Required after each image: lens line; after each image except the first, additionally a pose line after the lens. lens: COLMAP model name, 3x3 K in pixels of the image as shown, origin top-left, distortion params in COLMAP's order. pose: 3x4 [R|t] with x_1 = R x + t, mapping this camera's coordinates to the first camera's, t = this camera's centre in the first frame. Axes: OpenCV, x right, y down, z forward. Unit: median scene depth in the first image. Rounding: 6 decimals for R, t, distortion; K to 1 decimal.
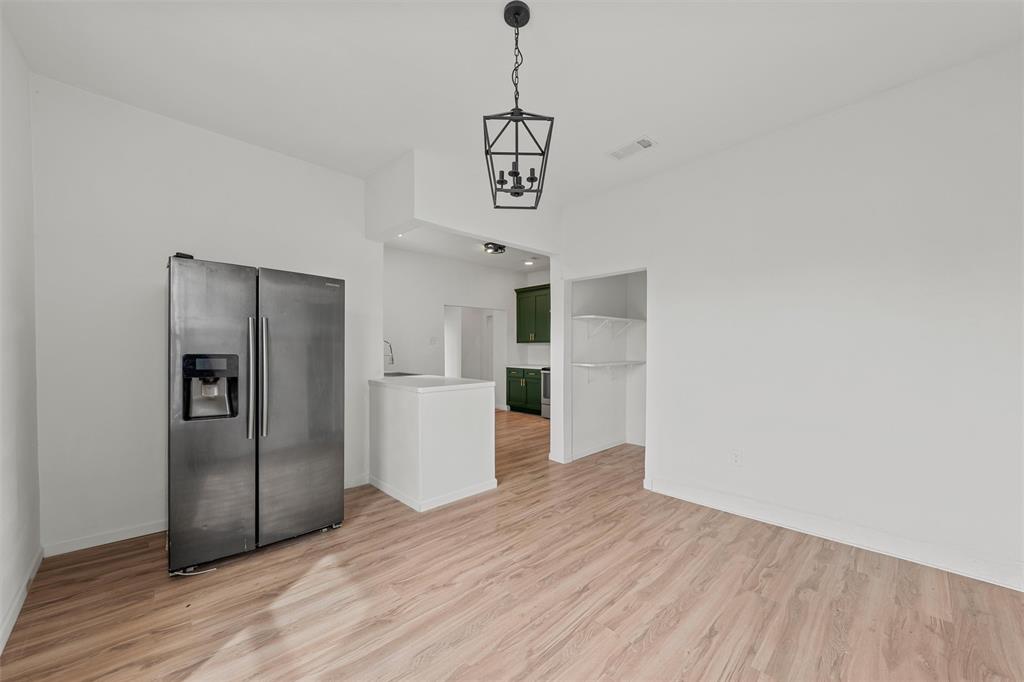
lens RADIAL K [[380.6, 0, 518.3], [0, 380.6, 344.4], [0, 0, 1]] dist [-0.000171, 0.000015]
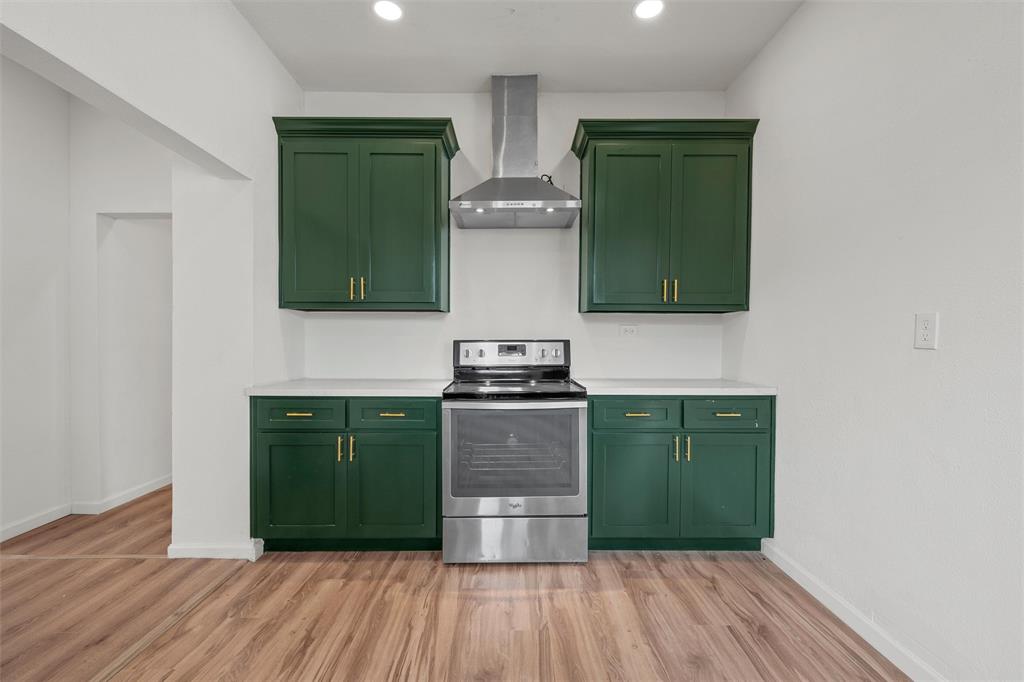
lens RADIAL K [[437.3, 0, 509.6], [0, 437.3, 344.9], [0, 0, 1]] dist [0.001456, 0.000233]
pose [[0.687502, -0.001908, 0.726180, -0.132196], [-0.006657, 0.999938, 0.008929, 0.020864], [-0.726152, -0.010973, 0.687446, 0.678086]]
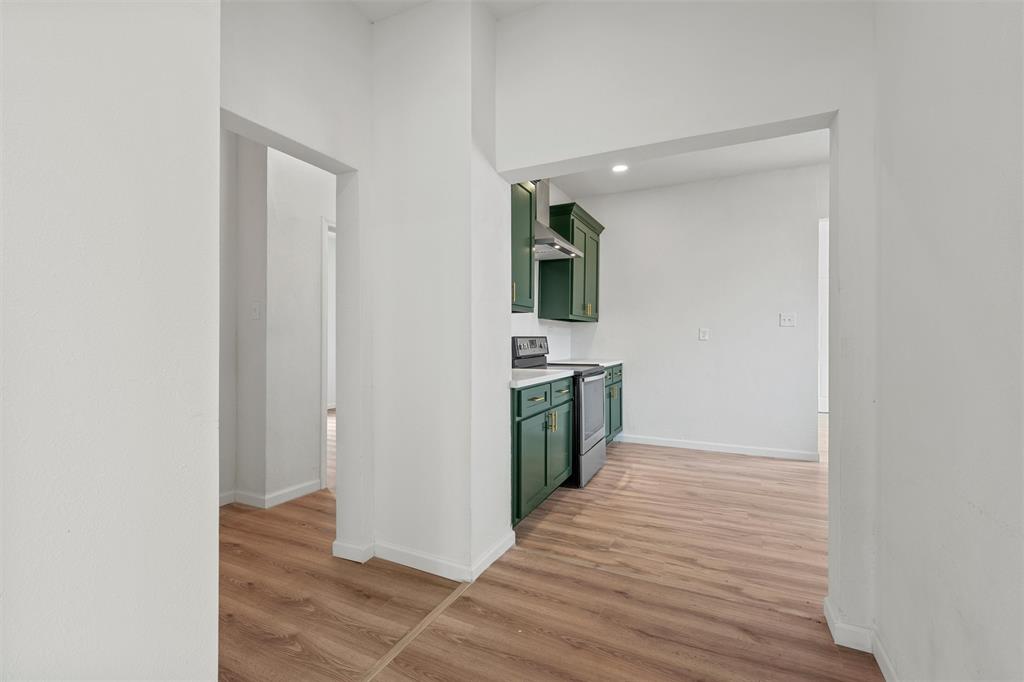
lens RADIAL K [[426.9, 0, 512.0], [0, 426.9, 341.0], [0, 0, 1]] dist [0.000203, 0.000031]
pose [[-0.331662, 0.000913, 0.943398, -0.333193], [-0.000943, 0.999999, -0.001299, 0.025725], [-0.943398, -0.001321, -0.331661, 1.130735]]
